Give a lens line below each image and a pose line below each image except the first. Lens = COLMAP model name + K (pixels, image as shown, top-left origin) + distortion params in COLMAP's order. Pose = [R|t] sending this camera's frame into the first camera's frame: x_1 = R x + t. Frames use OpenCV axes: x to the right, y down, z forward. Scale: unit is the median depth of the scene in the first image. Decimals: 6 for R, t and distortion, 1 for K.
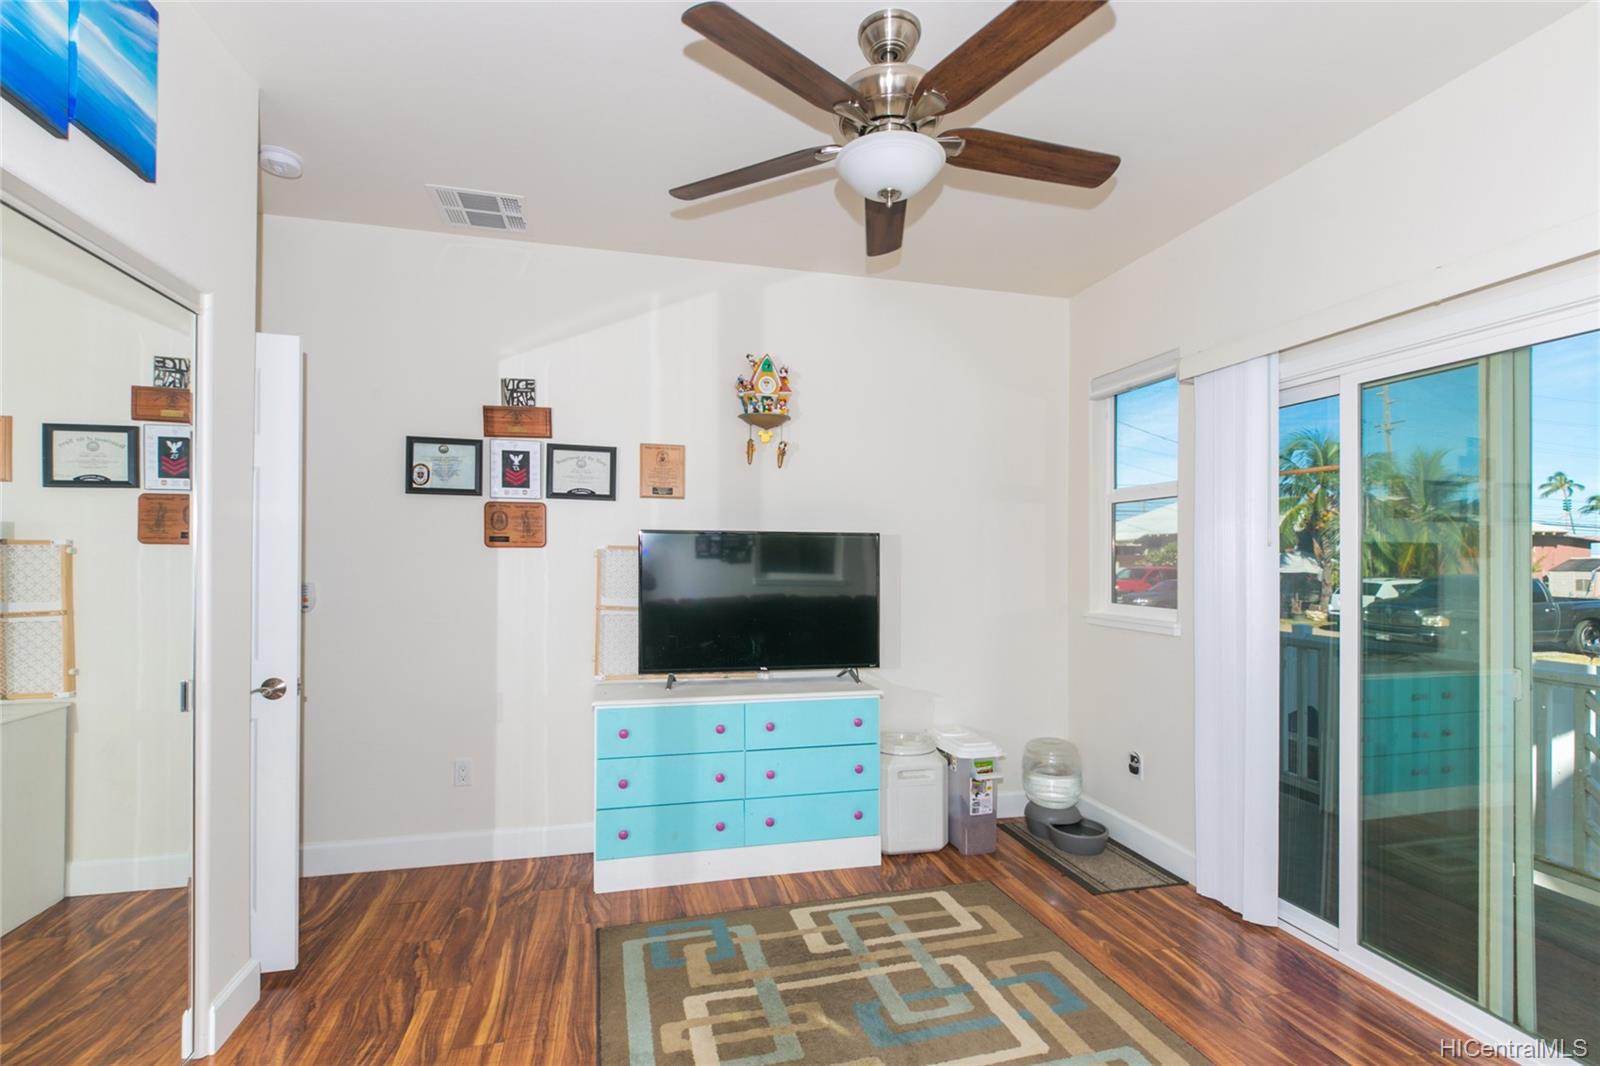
lens RADIAL K [[723.6, 0, 798.3], [0, 723.6, 539.1], [0, 0, 1]] dist [-0.000173, 0.000232]
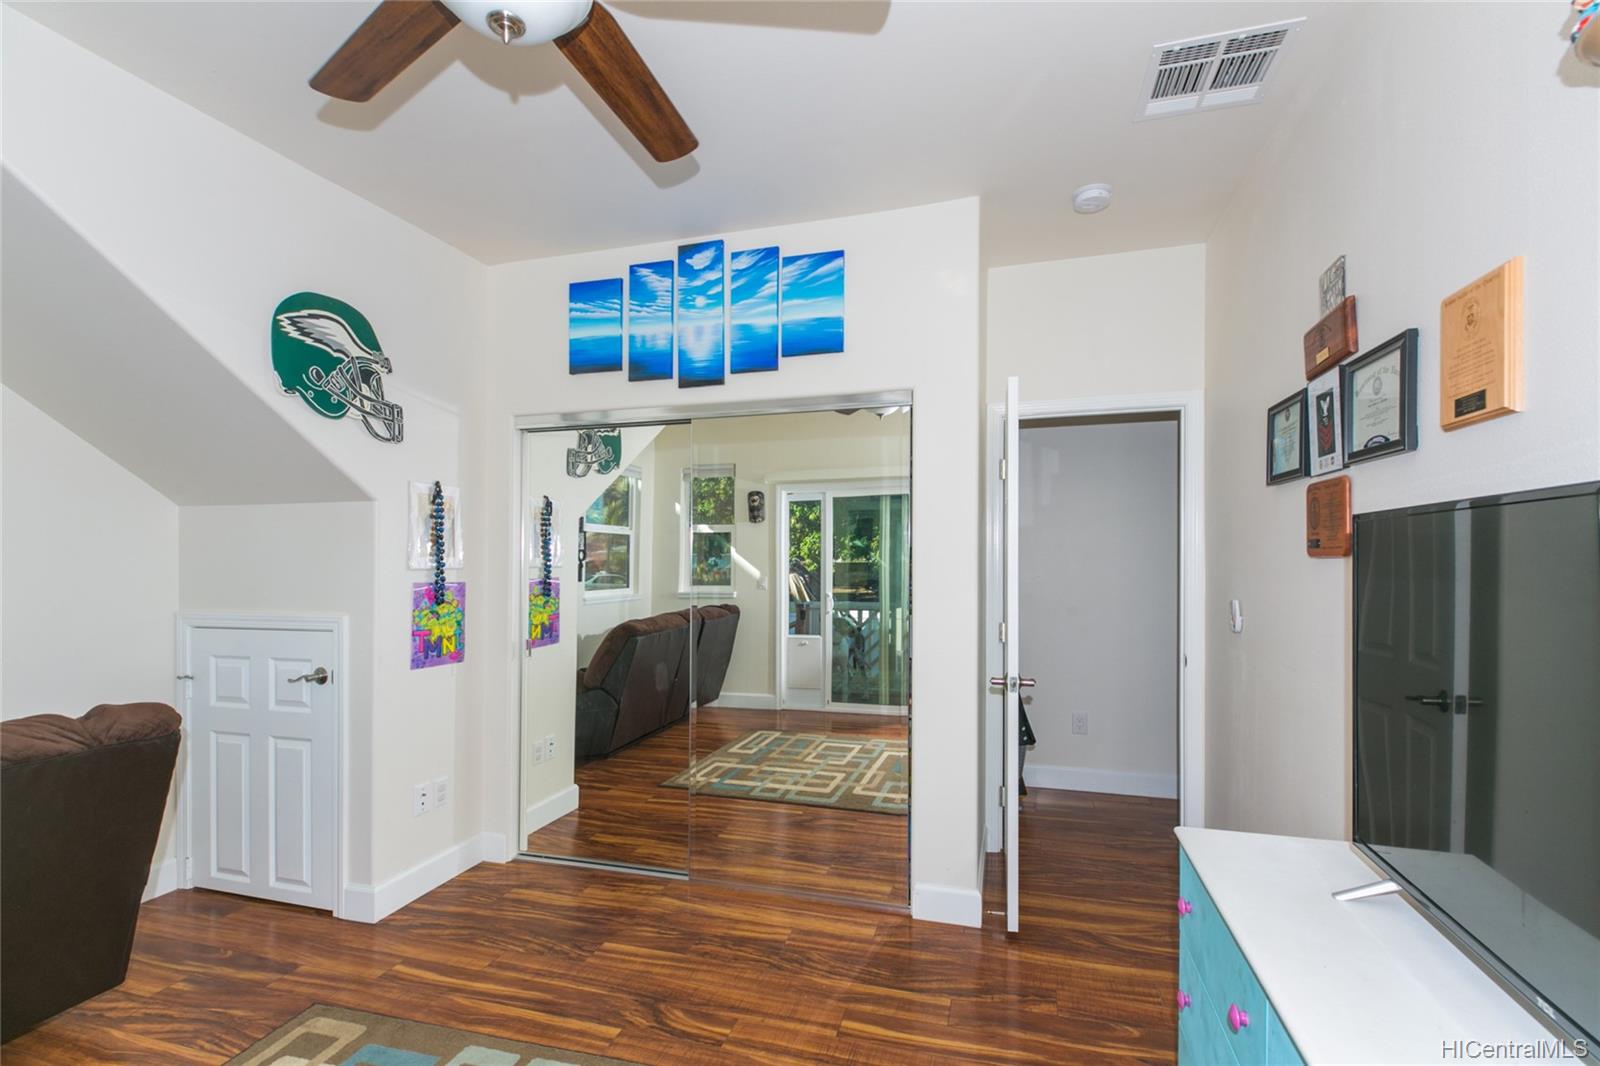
lens RADIAL K [[723.6, 0, 798.3], [0, 723.6, 539.1], [0, 0, 1]] dist [-0.000173, 0.000232]
pose [[-0.505450, -0.015978, -0.862708, 0.437772], [0.027480, 0.999023, -0.034602, 0.004944], [0.862418, -0.041197, -0.504518, 1.222039]]
